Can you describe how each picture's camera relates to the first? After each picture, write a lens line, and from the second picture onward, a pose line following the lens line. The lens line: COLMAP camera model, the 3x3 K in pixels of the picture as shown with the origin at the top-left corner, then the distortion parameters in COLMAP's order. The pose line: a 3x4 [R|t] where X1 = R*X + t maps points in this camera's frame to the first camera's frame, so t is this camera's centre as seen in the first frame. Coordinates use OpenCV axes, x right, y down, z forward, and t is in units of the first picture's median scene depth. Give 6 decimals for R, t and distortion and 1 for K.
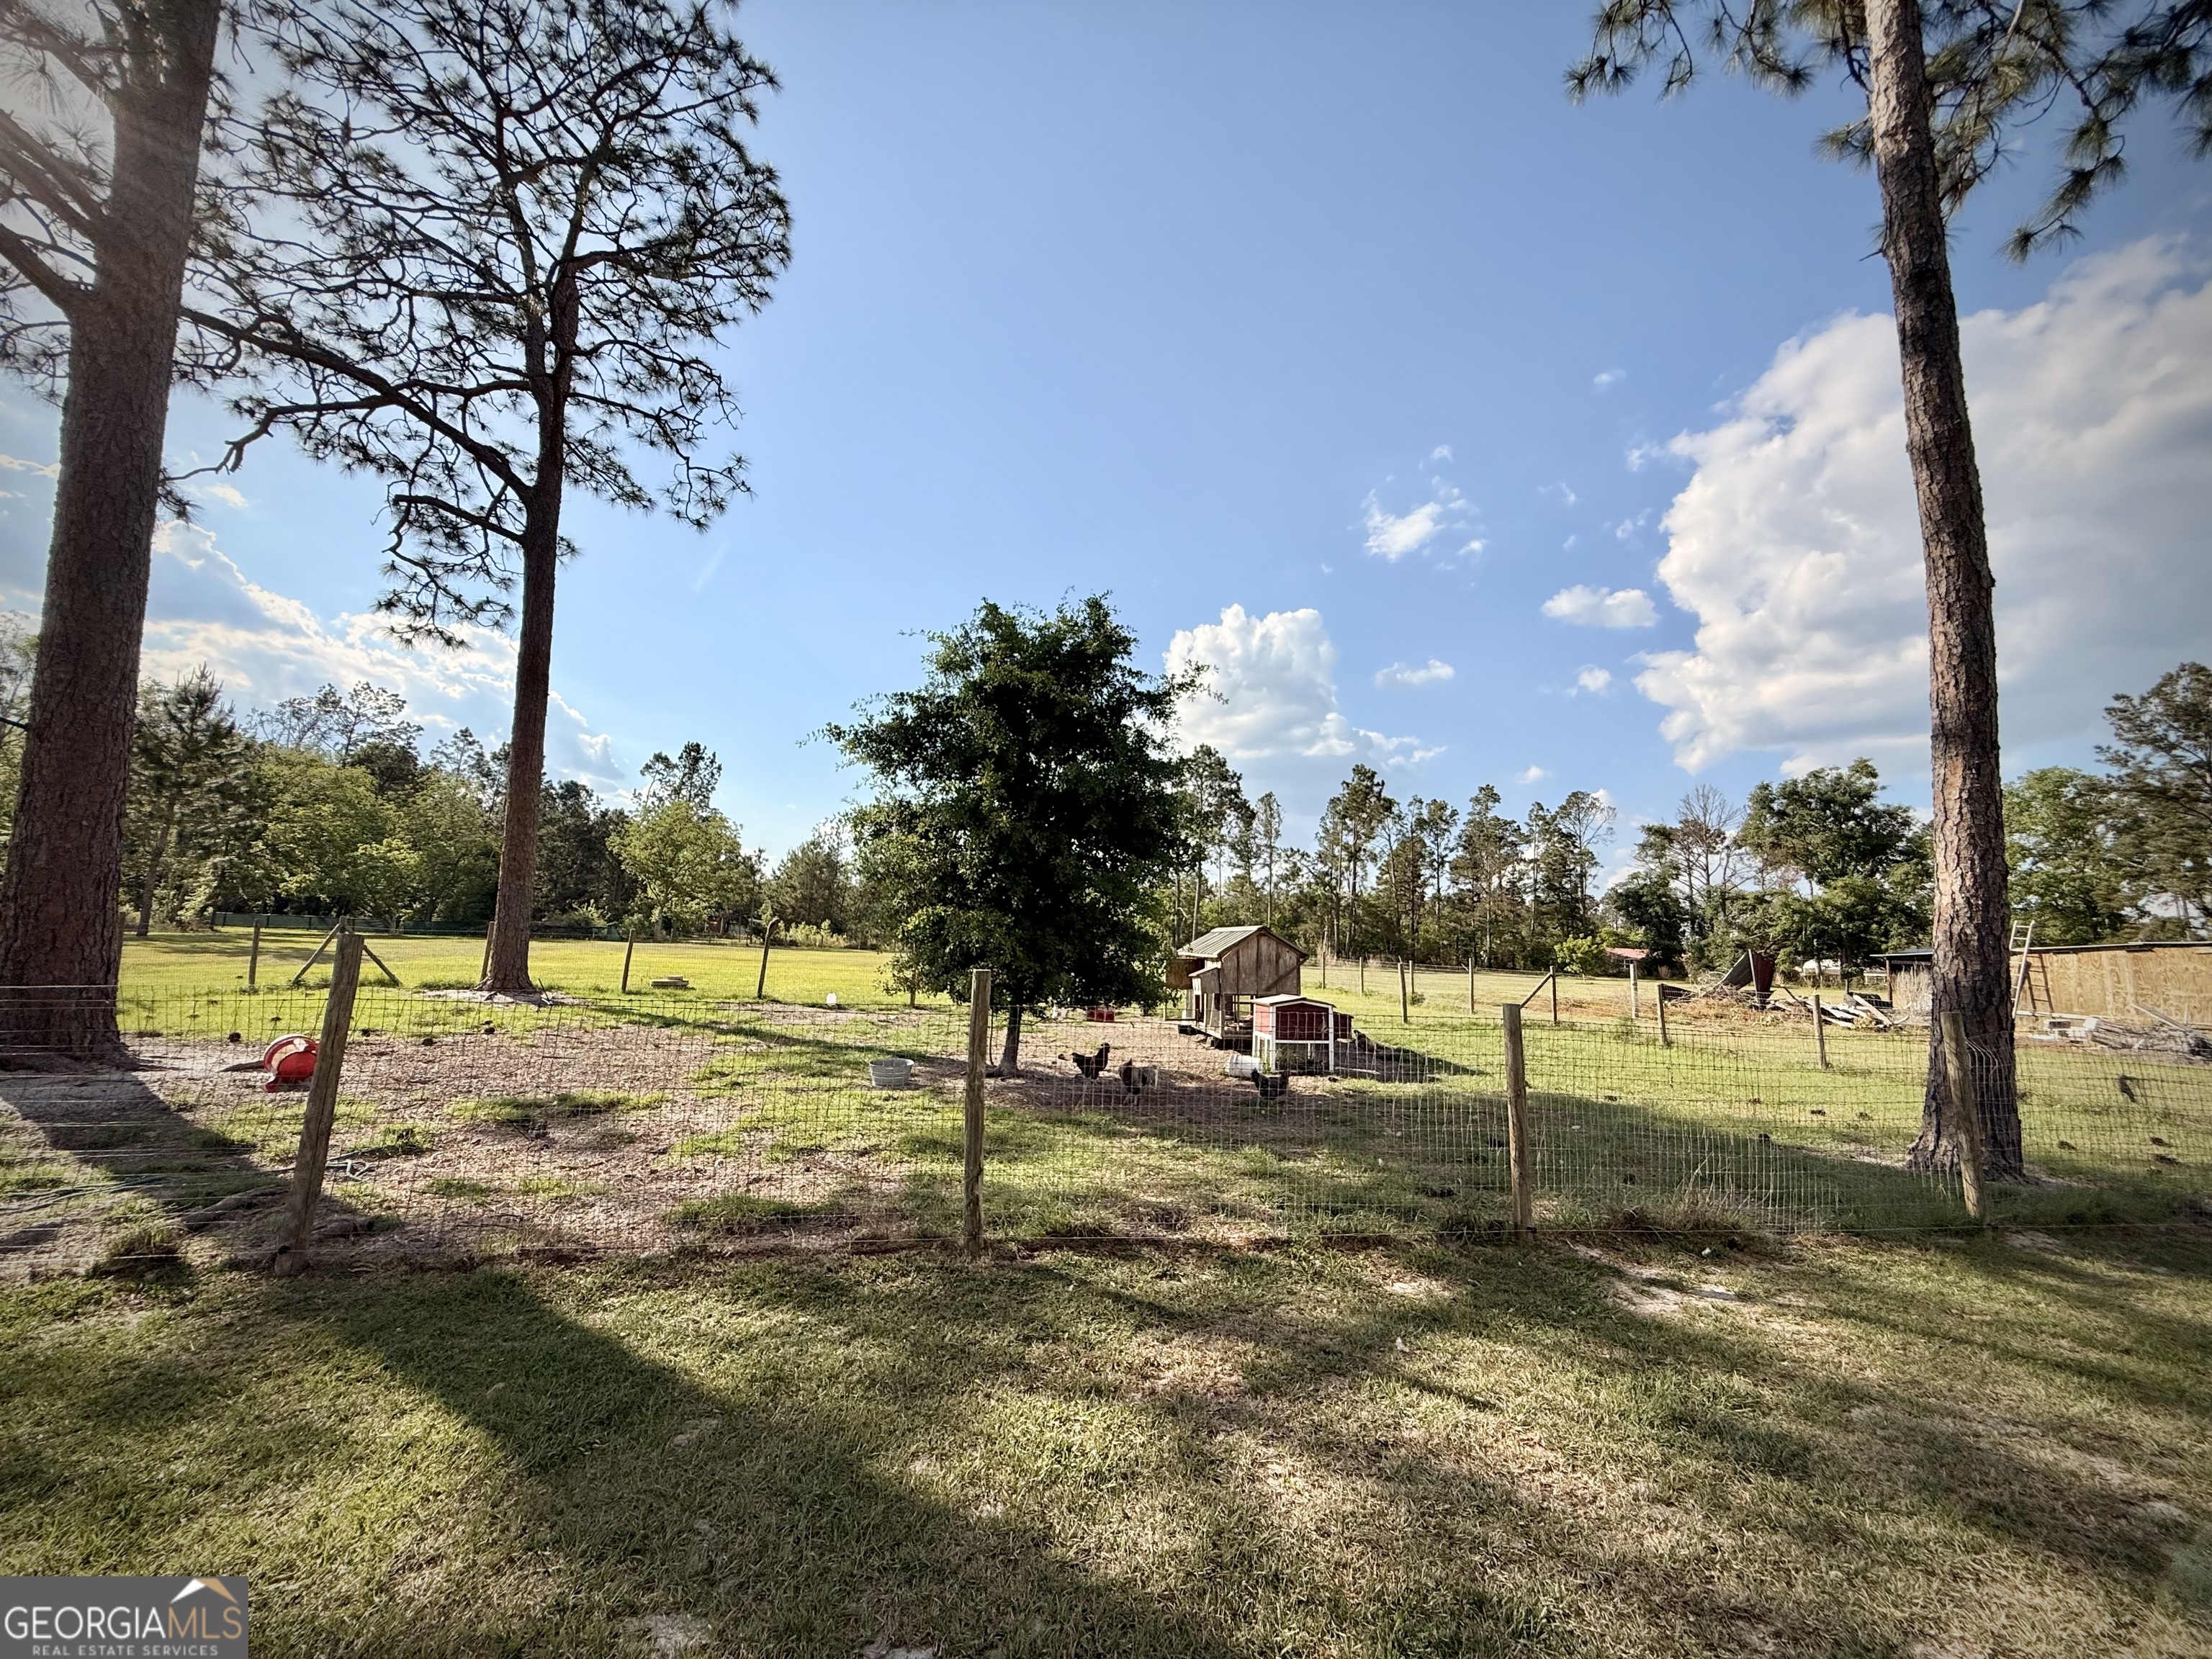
lens RADIAL K [[888.5, 0, 1104.6], [0, 888.5, 828.8], [0, 0, 1]] dist [-0.000159, 0.000092]
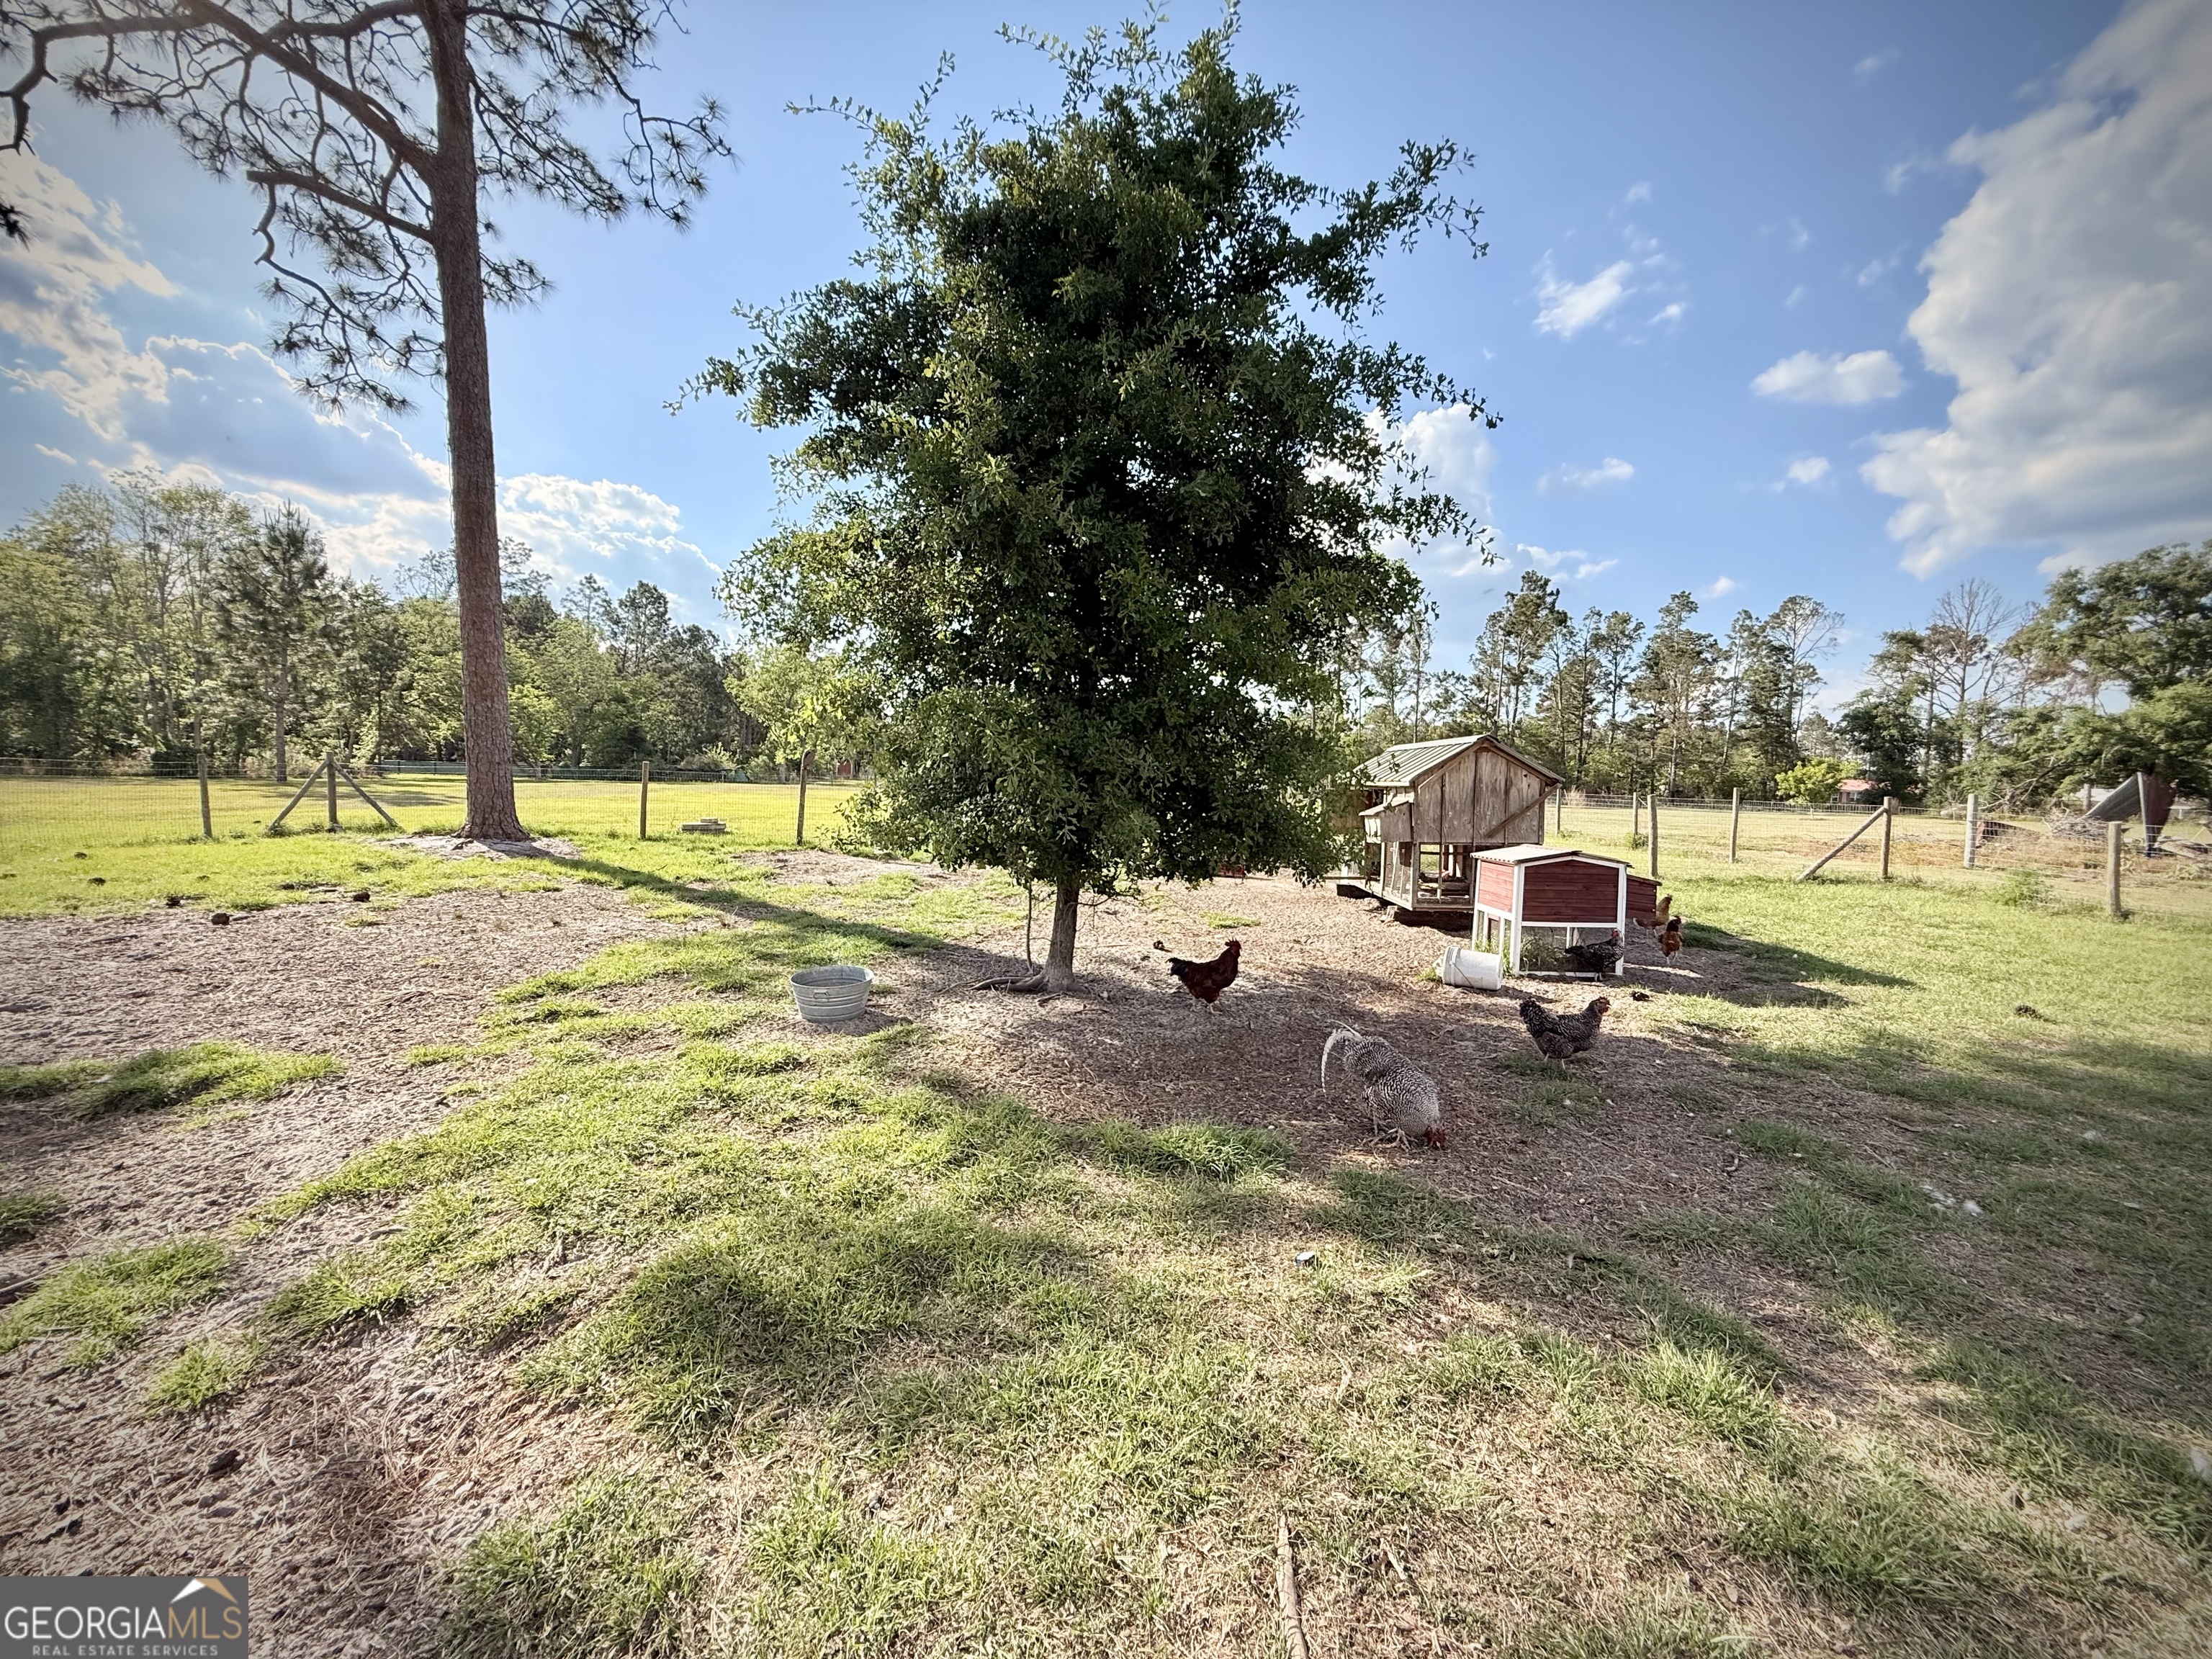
lens RADIAL K [[888.5, 0, 1104.6], [0, 888.5, 828.8], [0, 0, 1]] dist [-0.000159, 0.000092]
pose [[0.989652, -0.003794, -0.143439, 0.000357], [0.029485, 0.983694, 0.177416, 0.008445], [0.140427, -0.179809, 0.973627, 0.052195]]
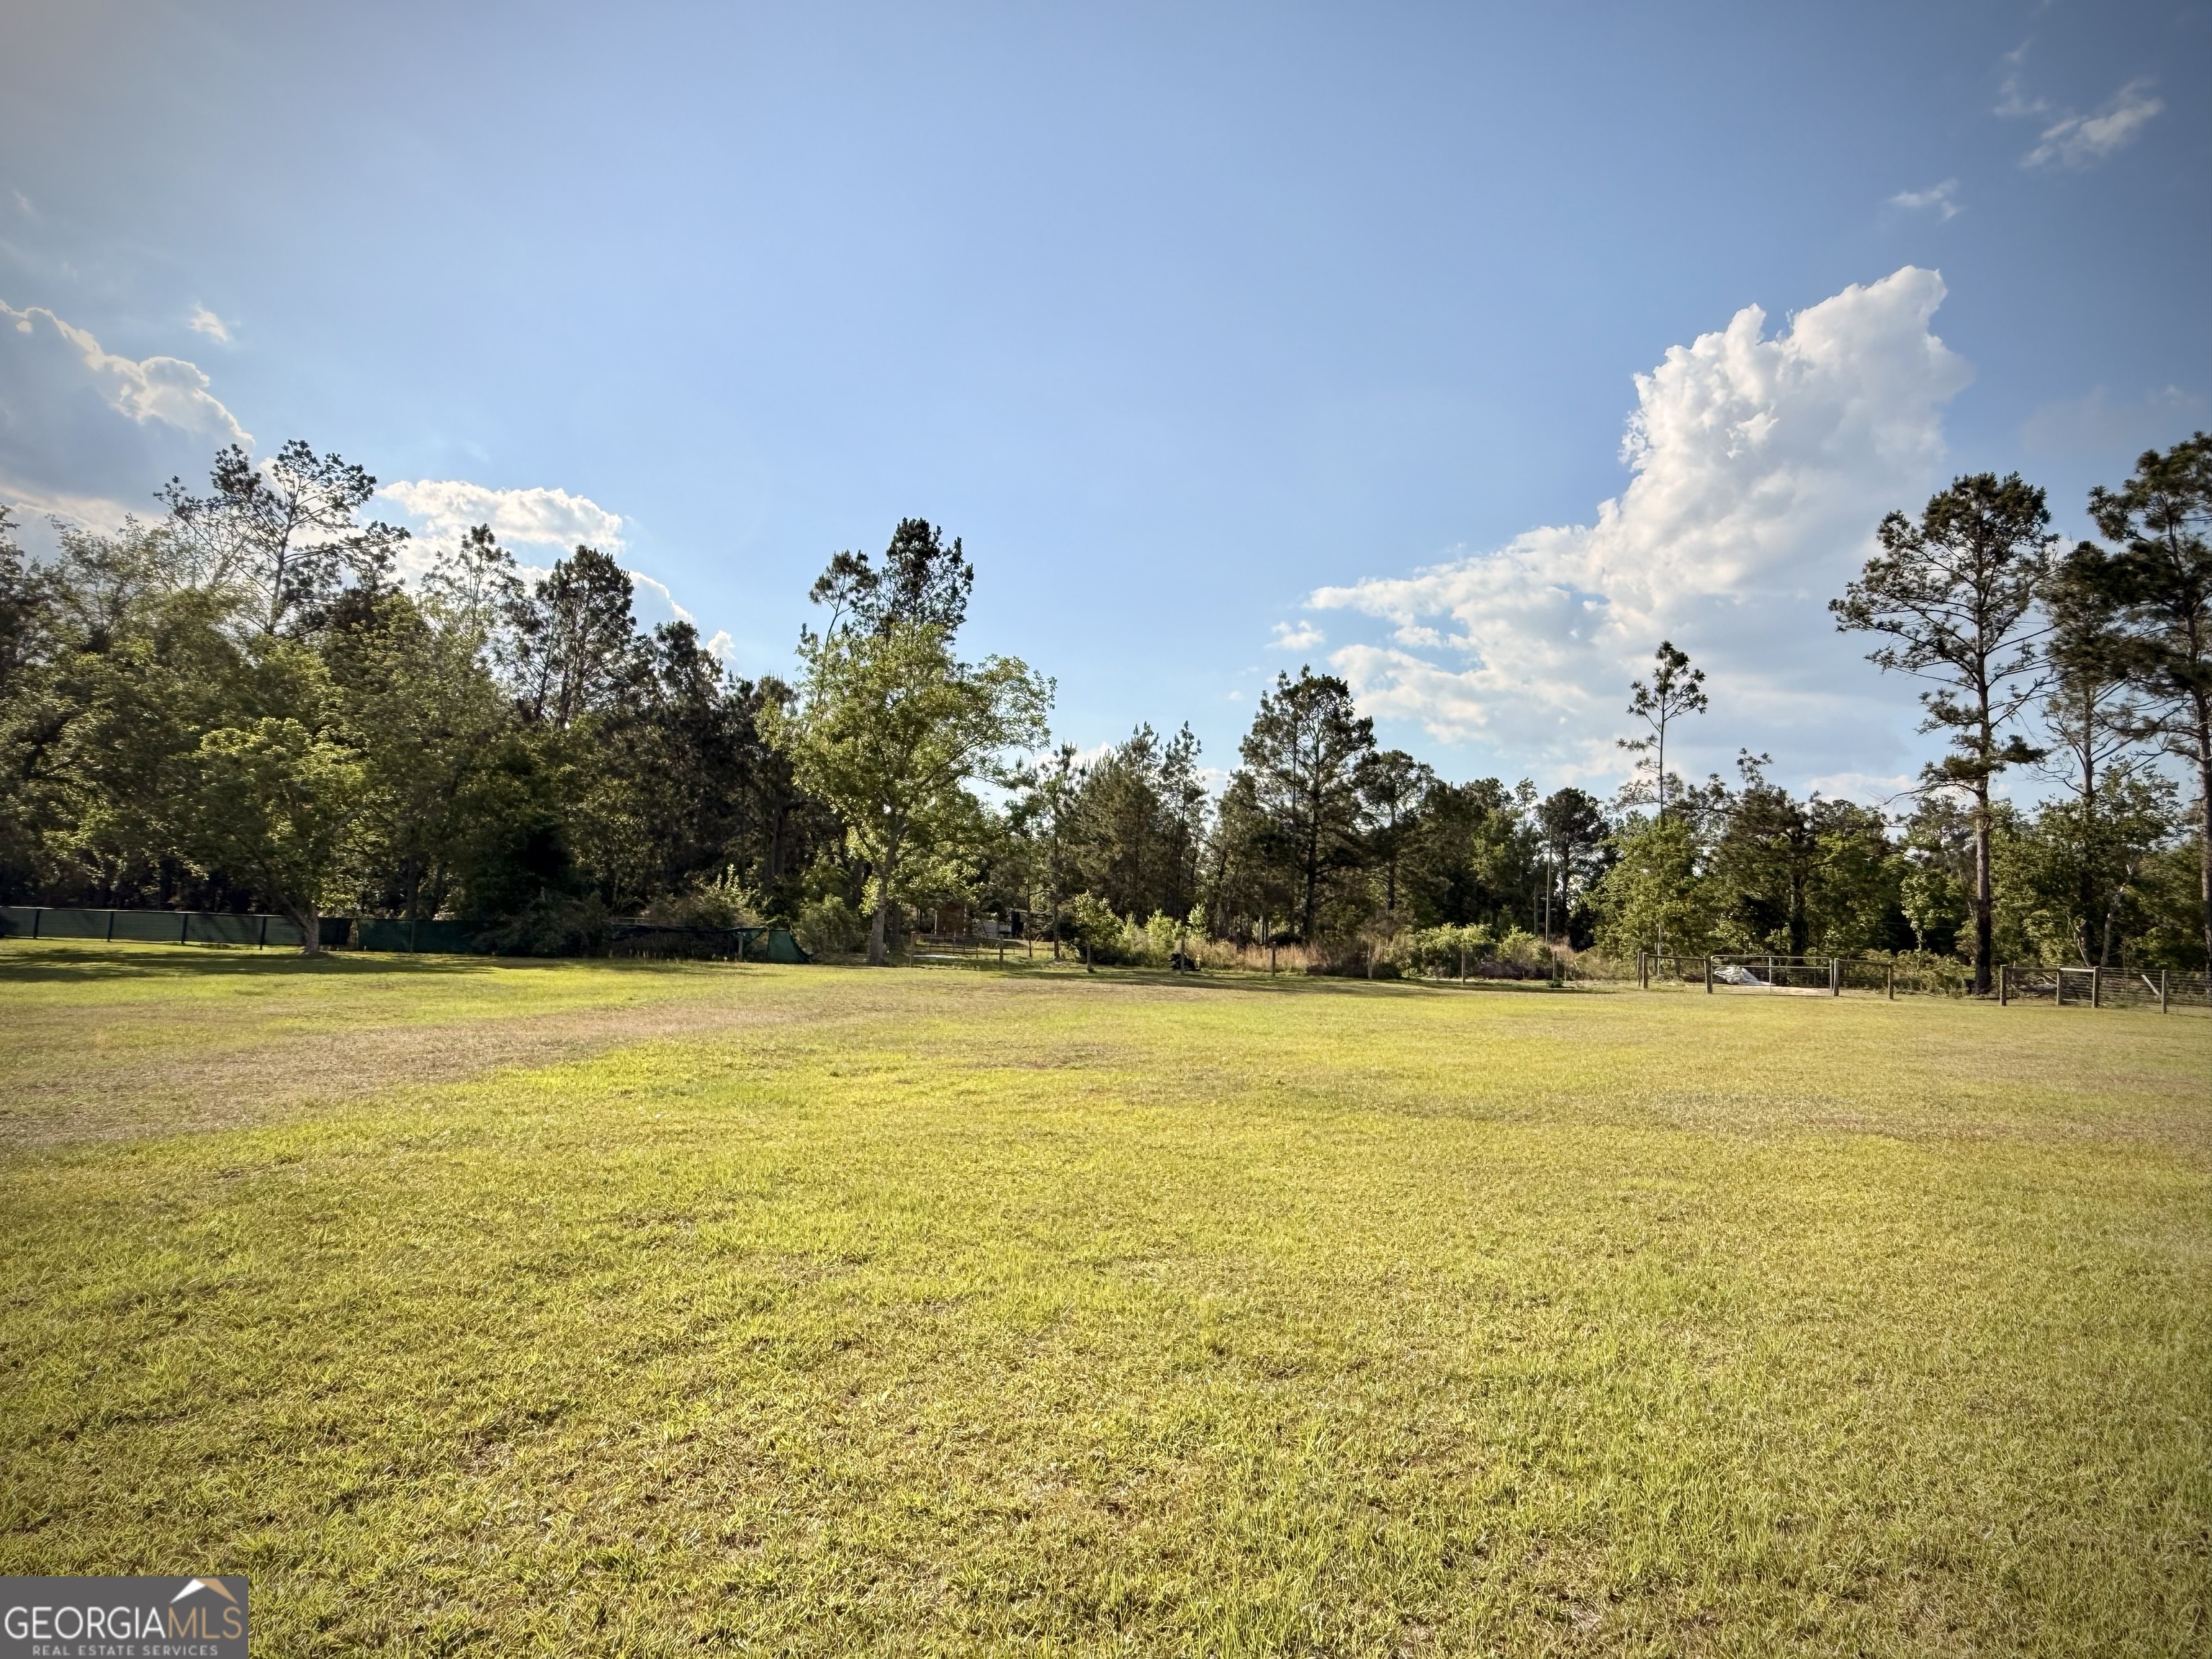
lens RADIAL K [[1400.8, 0, 1101.8], [0, 1400.8, 831.7], [0, 0, 1]] dist [-0.003853, -0.000562]
pose [[0.965327, -0.027432, -0.259597, -0.195490], [0.039782, 0.998307, 0.042440, 0.036230], [0.257993, -0.051296, 0.964784, 0.337942]]
